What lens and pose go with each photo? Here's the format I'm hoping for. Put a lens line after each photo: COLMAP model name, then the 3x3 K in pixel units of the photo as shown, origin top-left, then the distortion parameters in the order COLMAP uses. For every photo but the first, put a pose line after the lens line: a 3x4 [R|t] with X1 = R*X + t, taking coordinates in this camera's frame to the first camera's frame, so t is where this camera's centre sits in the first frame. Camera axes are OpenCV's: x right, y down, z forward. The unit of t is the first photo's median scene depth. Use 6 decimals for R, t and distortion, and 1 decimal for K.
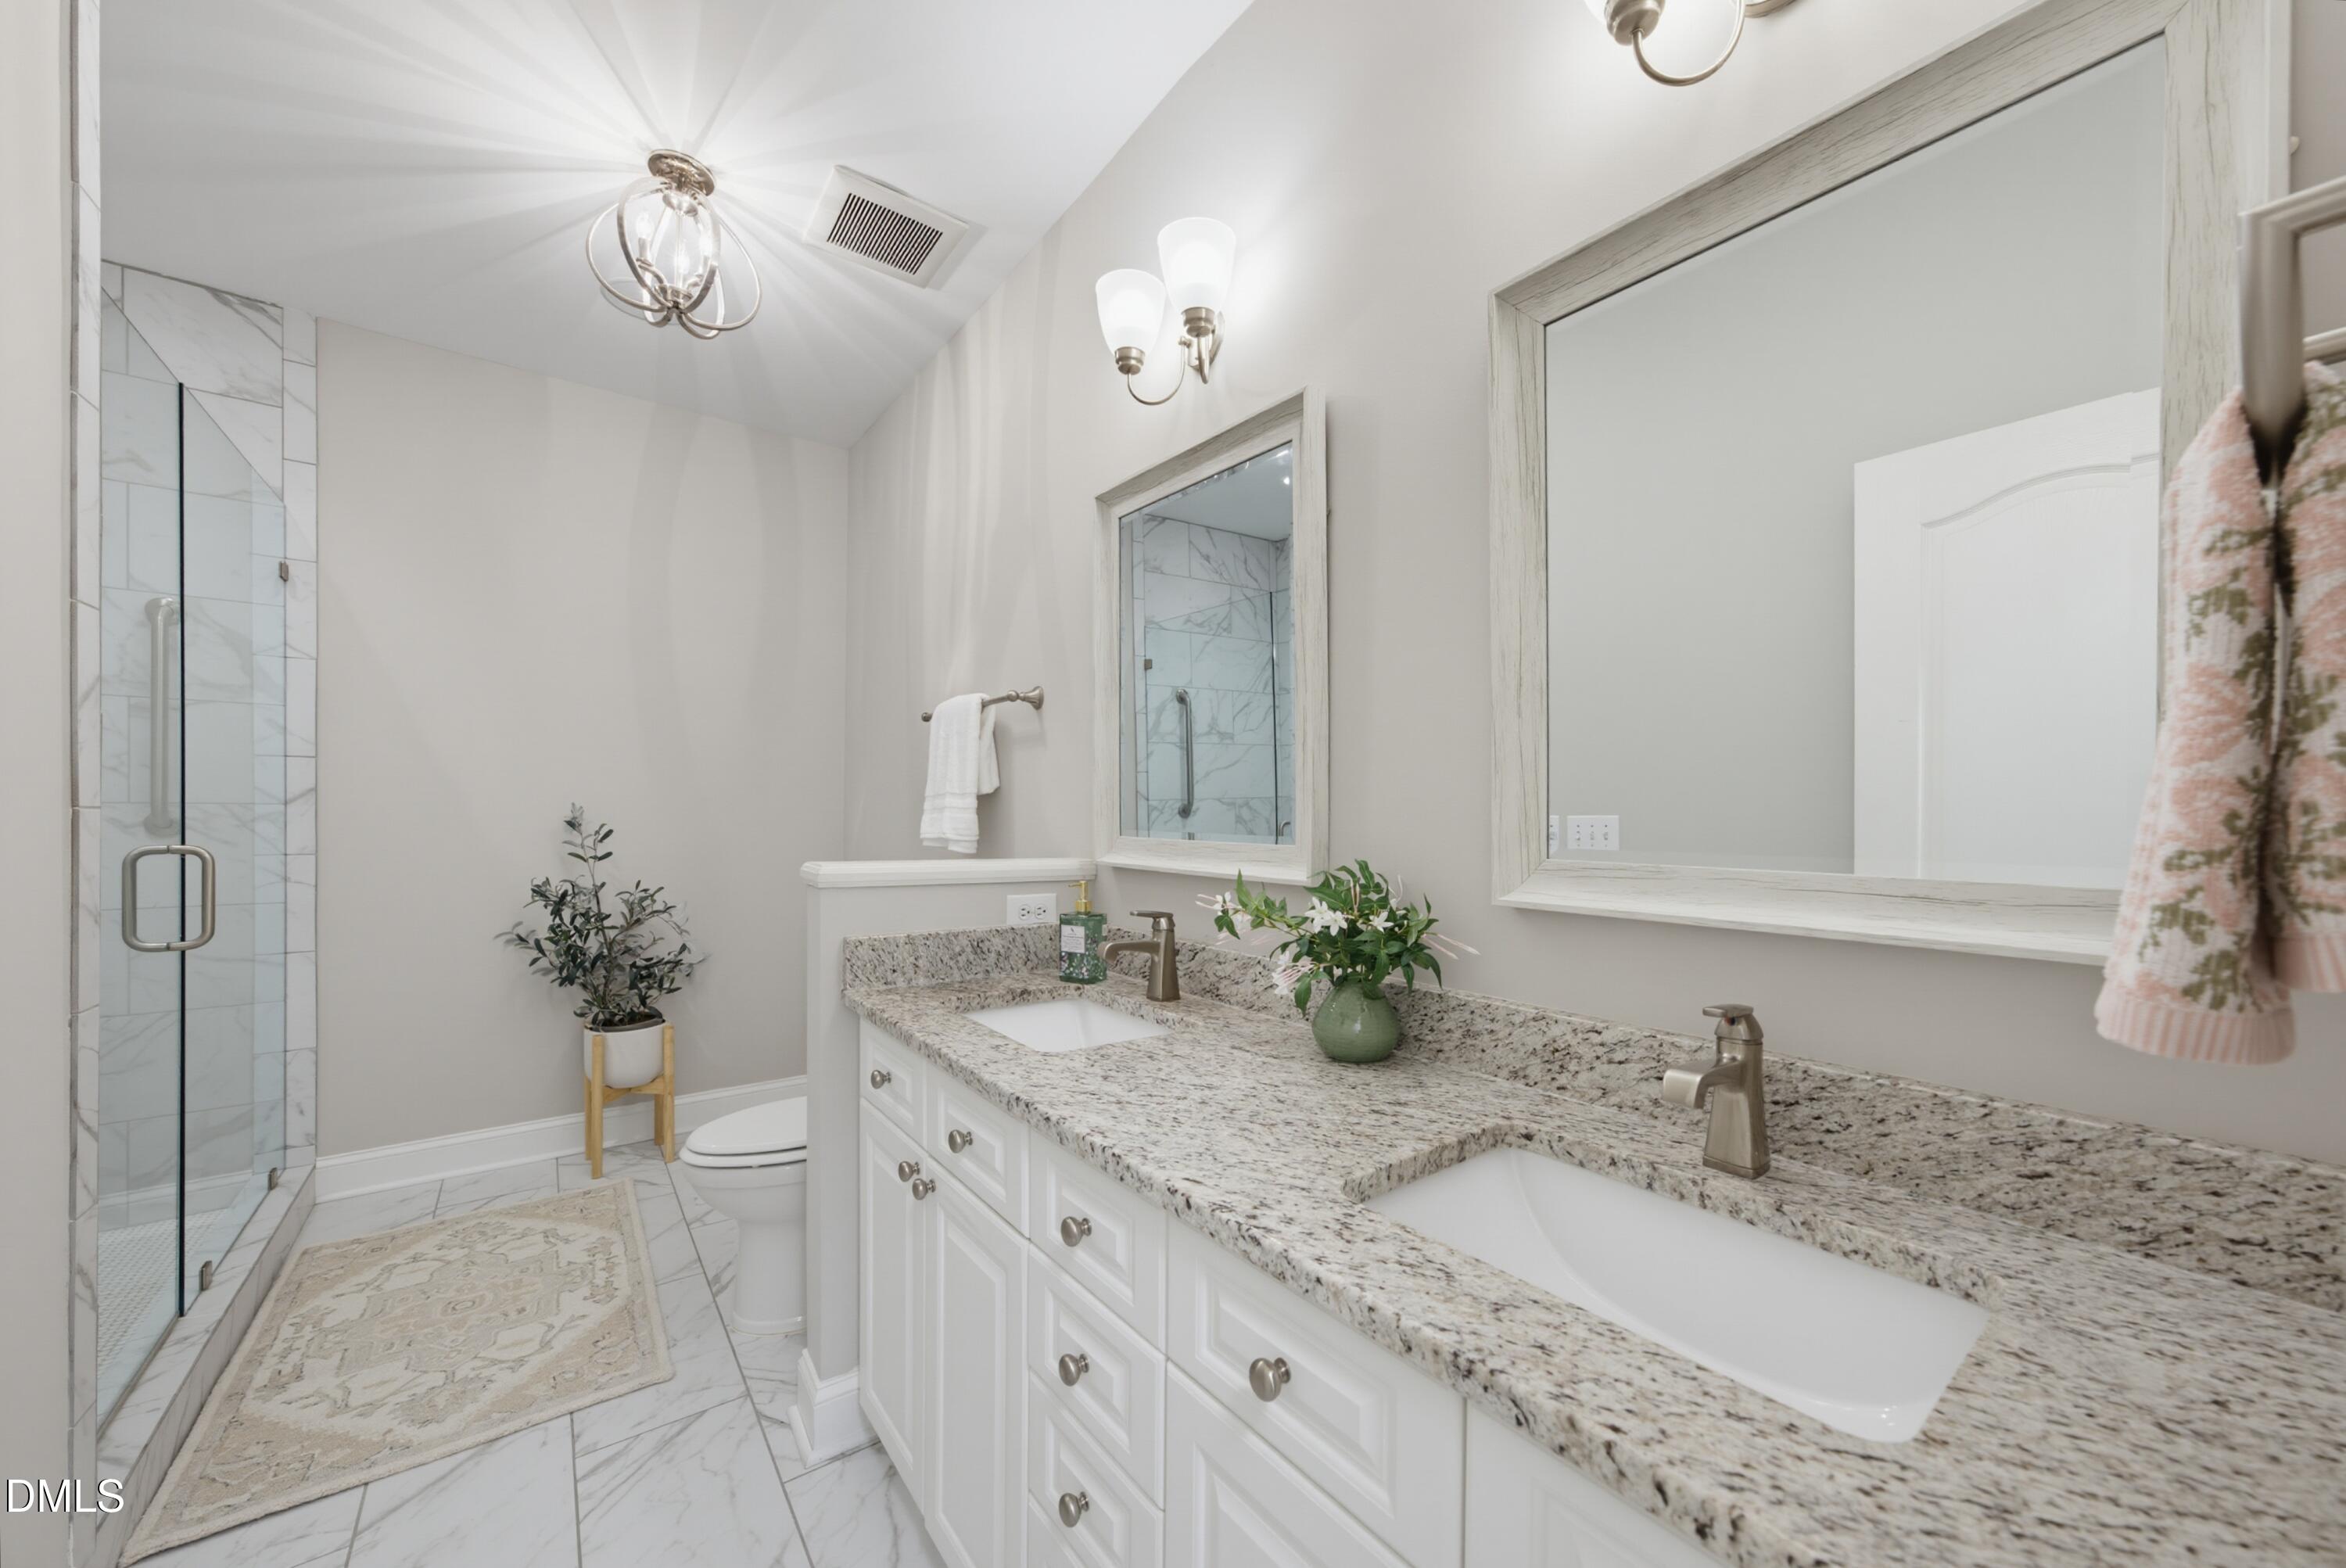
lens RADIAL K [[849.0, 0, 1185.6], [0, 849.0, 808.5], [0, 0, 1]] dist [-0.028549, 0.015287]
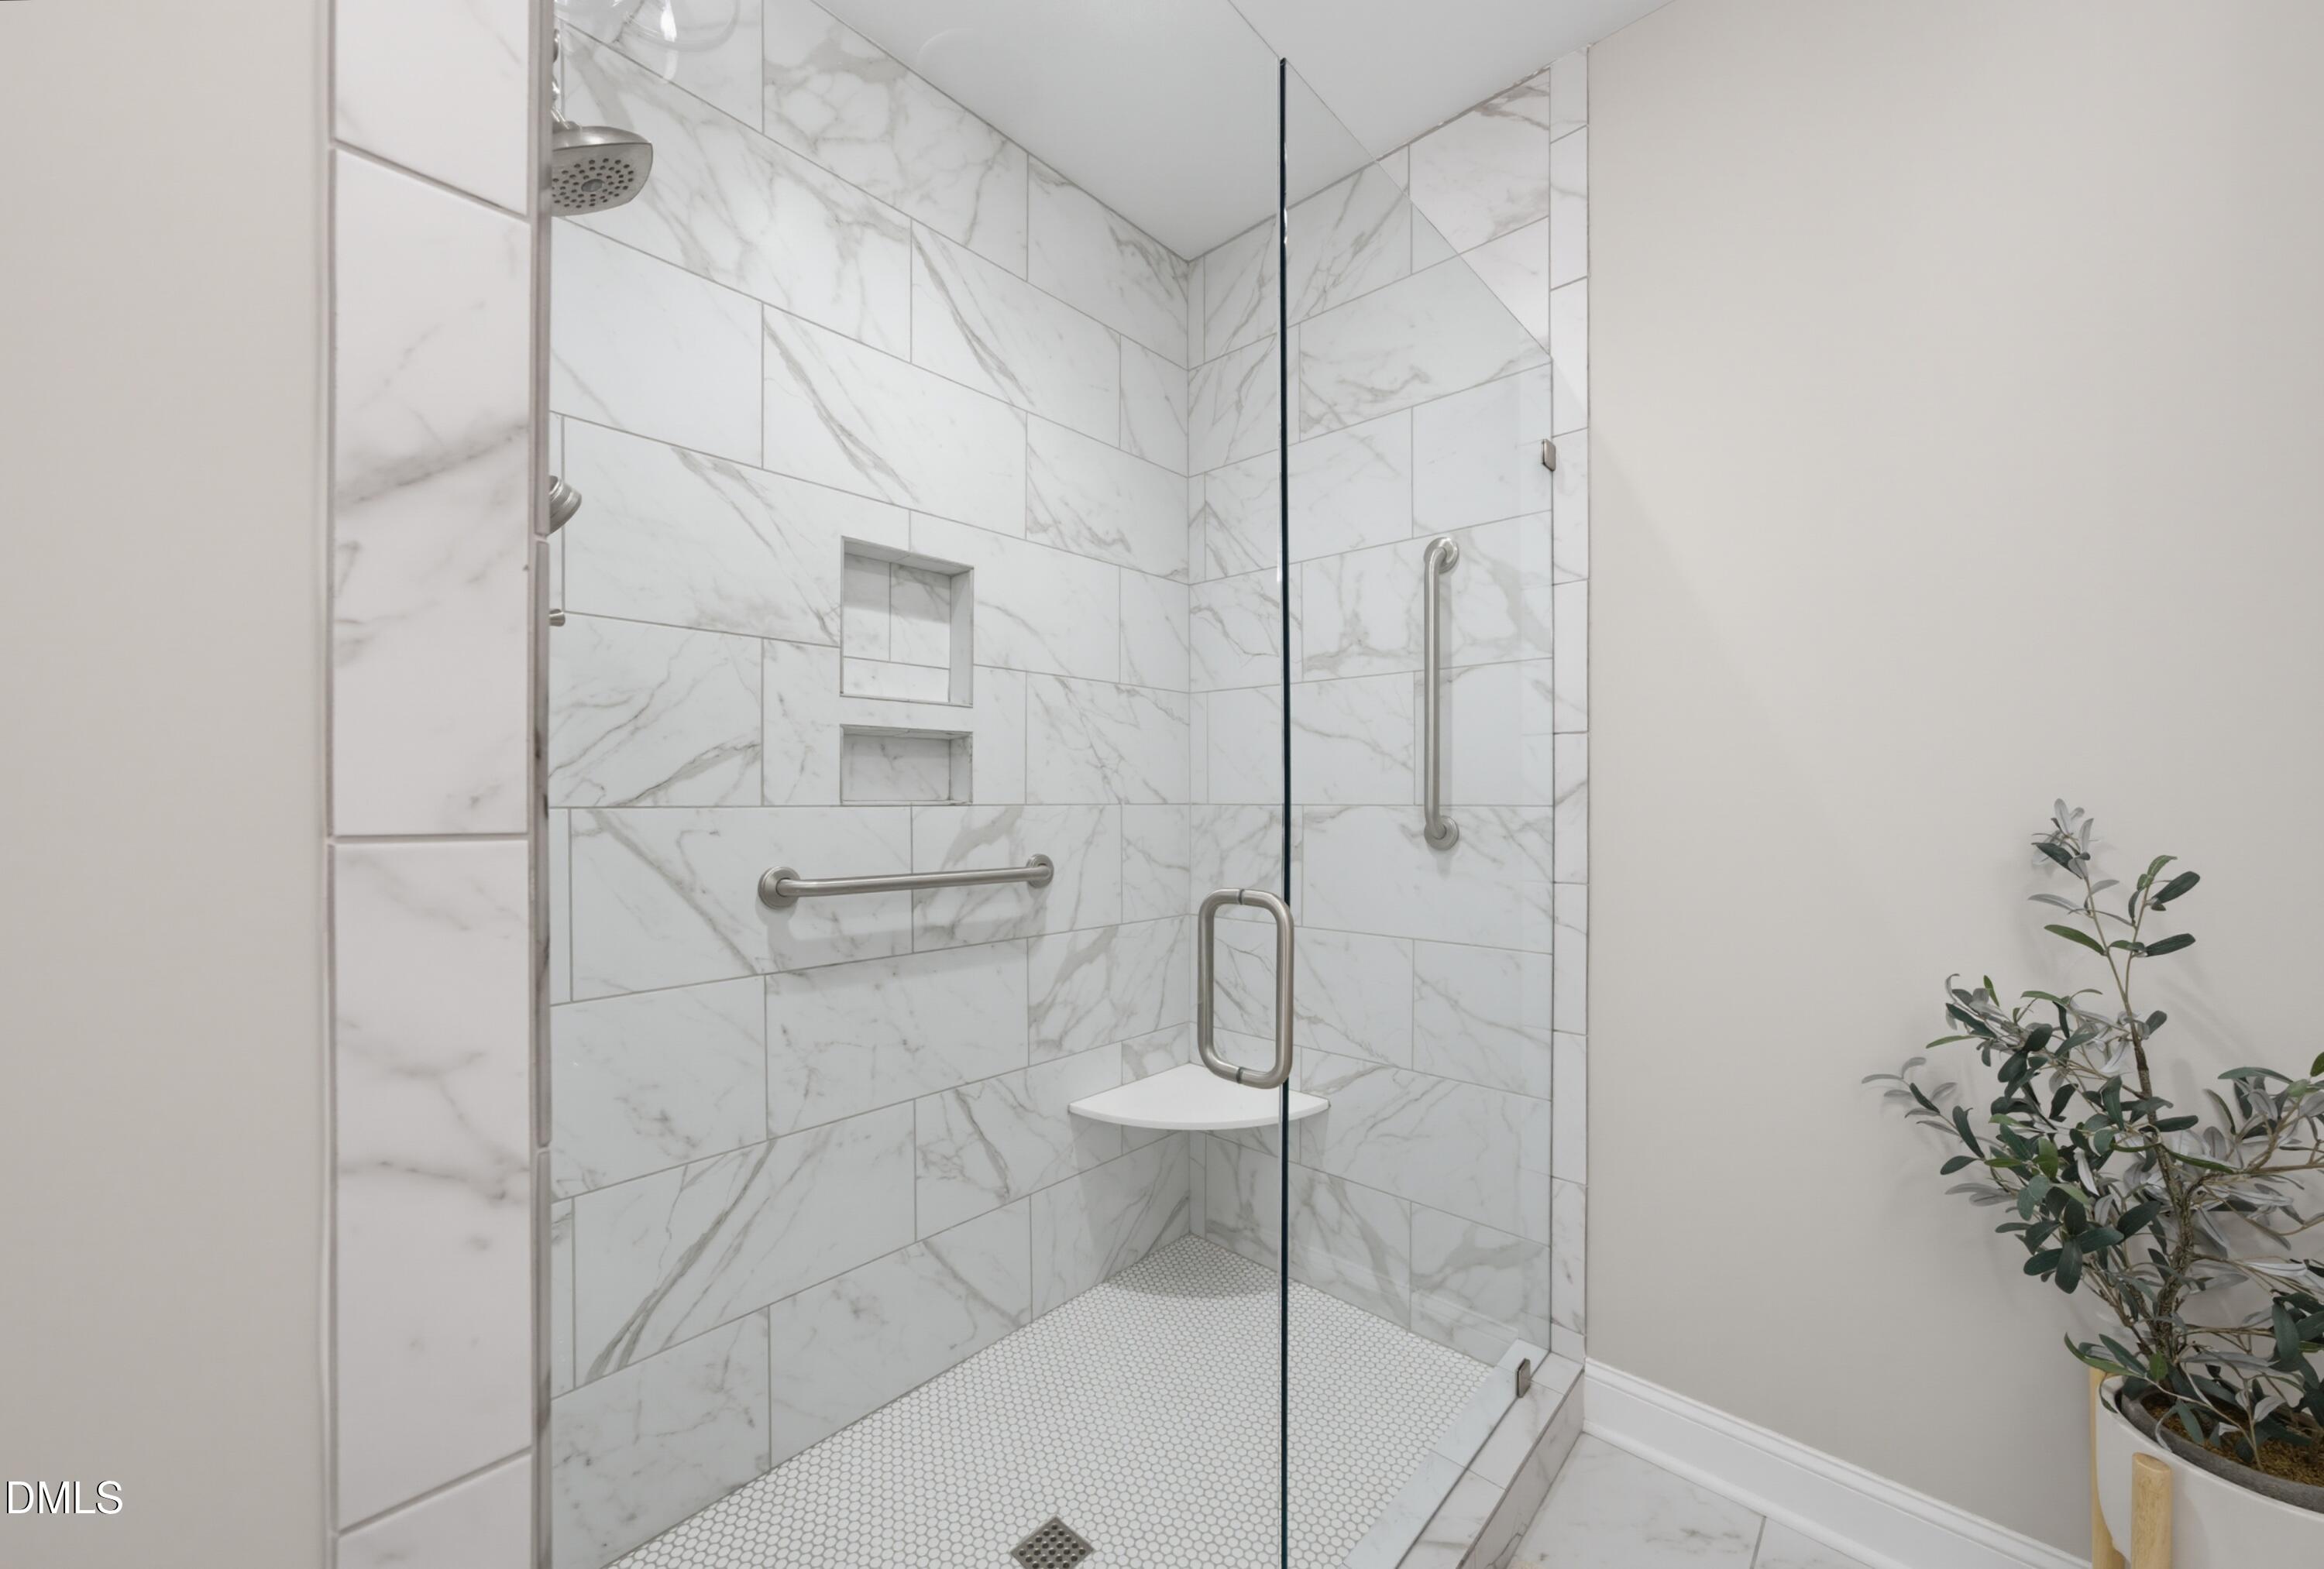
lens RADIAL K [[840.9, 0, 1174.5], [0, 840.9, 808.8], [0, 0, 1]] dist [-0.028549, 0.015287]
pose [[0.159681, 0.001674, -0.987167, -0.495525], [0.001497, 0.999997, 0.001938, -0.004936], [0.987167, -0.001787, 0.159678, 0.634496]]
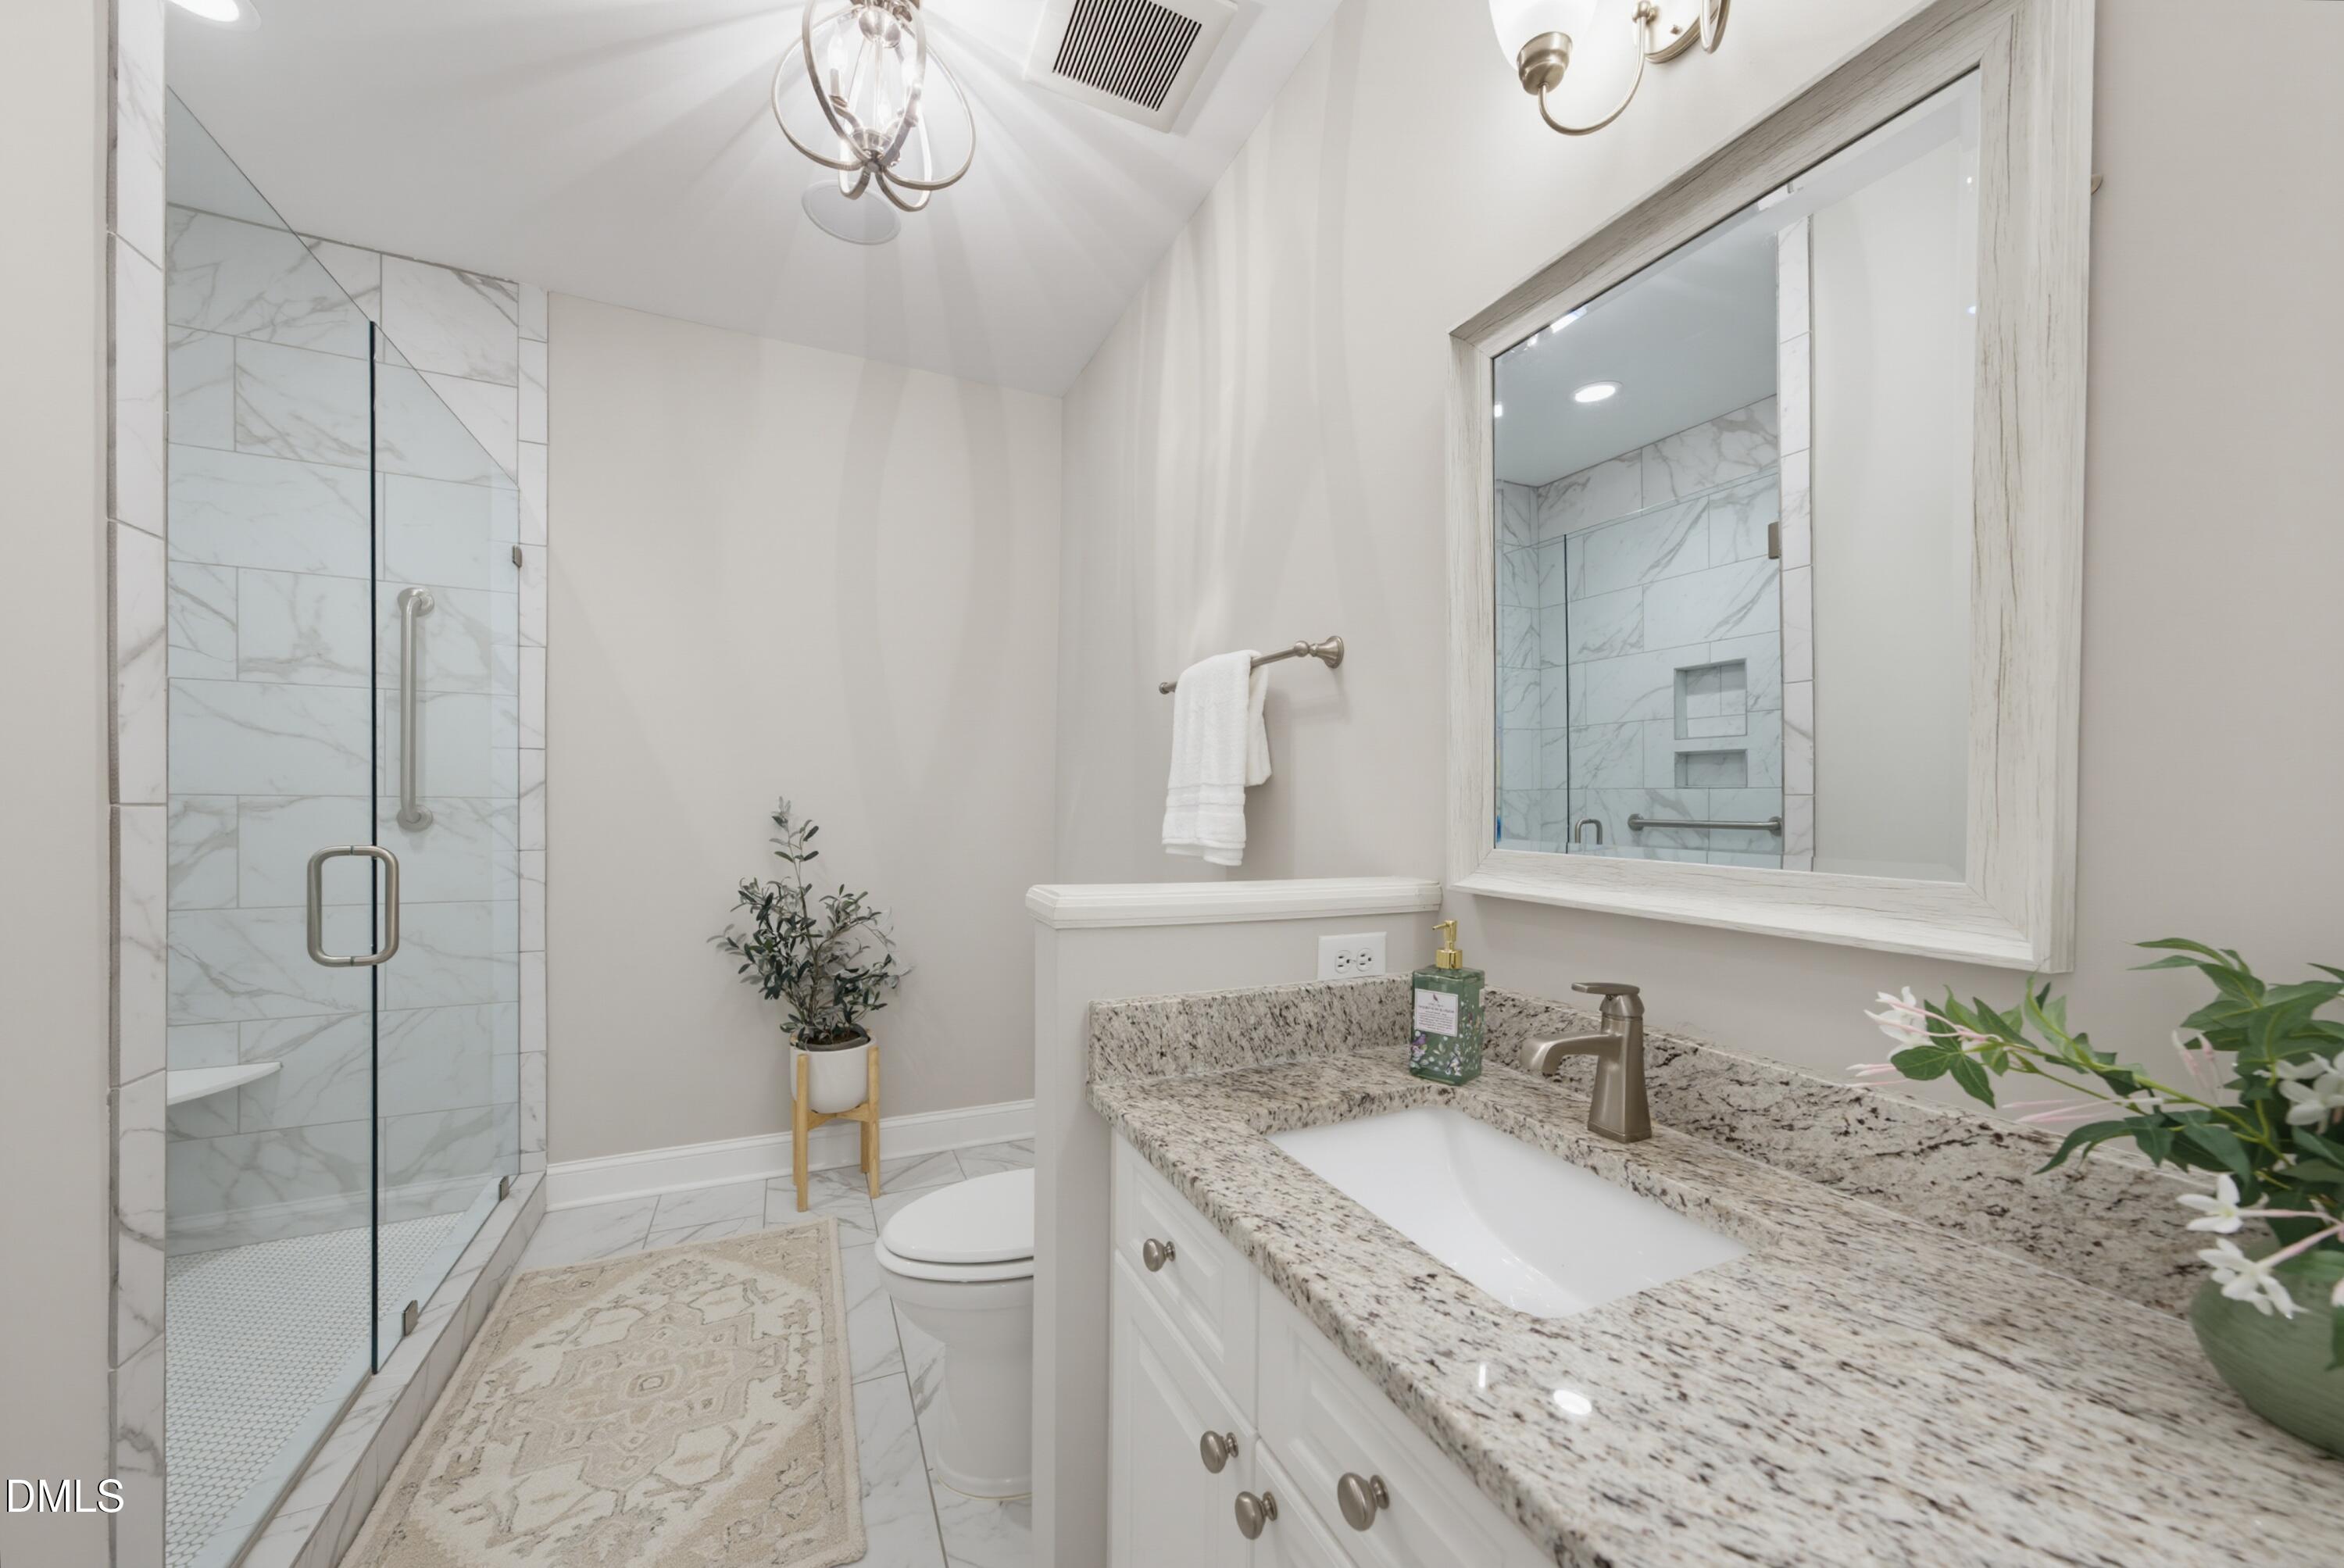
lens RADIAL K [[820.8, 0, 1161.7], [0, 820.8, 808.5], [0, 0, 1]] dist [-0.046960, 0.028227]
pose [[0.973970, 0.004328, -0.226634, -0.148857], [-0.003290, 0.999982, 0.004959, -0.000364], [0.226651, -0.004084, 0.973967, 0.279092]]
